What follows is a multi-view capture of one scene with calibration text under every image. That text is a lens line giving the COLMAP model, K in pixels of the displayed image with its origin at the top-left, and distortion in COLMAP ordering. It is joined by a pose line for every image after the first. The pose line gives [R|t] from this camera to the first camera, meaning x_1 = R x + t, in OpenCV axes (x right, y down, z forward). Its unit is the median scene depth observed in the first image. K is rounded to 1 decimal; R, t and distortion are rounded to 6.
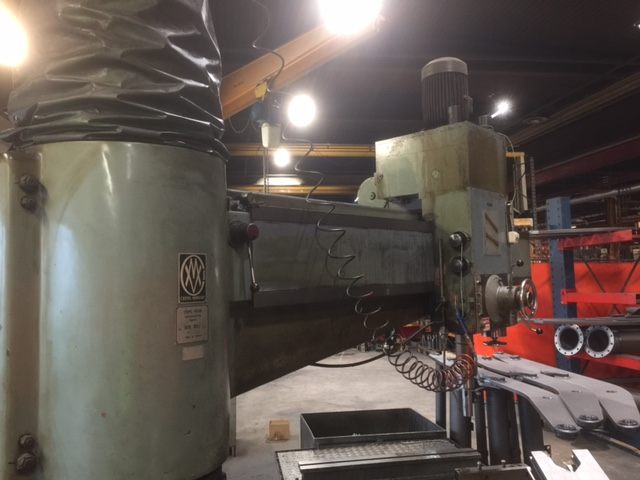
lens RADIAL K [[548.3, 0, 318.4], [0, 548.3, 236.3], [0, 0, 1]] dist [0.081524, -0.106260]
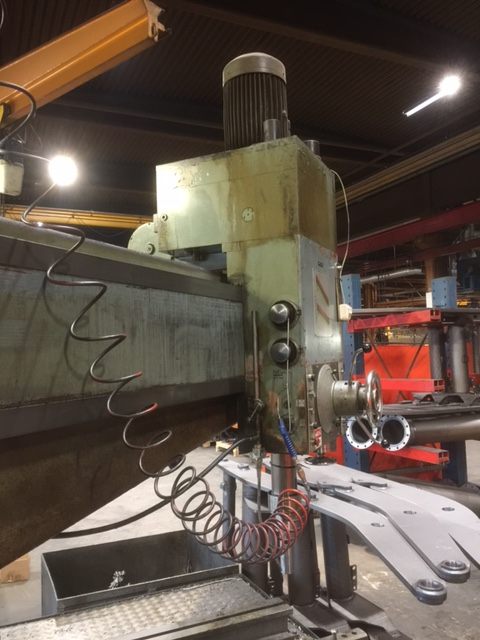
lens RADIAL K [[548.3, 0, 241.9], [0, 548.3, 316.4], [0, 0, 1]] dist [0.081524, -0.106260]
pose [[0.960495, 0.013070, 0.277990, 0.021917], [-0.011515, 0.999908, -0.007227, 0.014889], [-0.278059, 0.003740, 0.960557, 0.359320]]
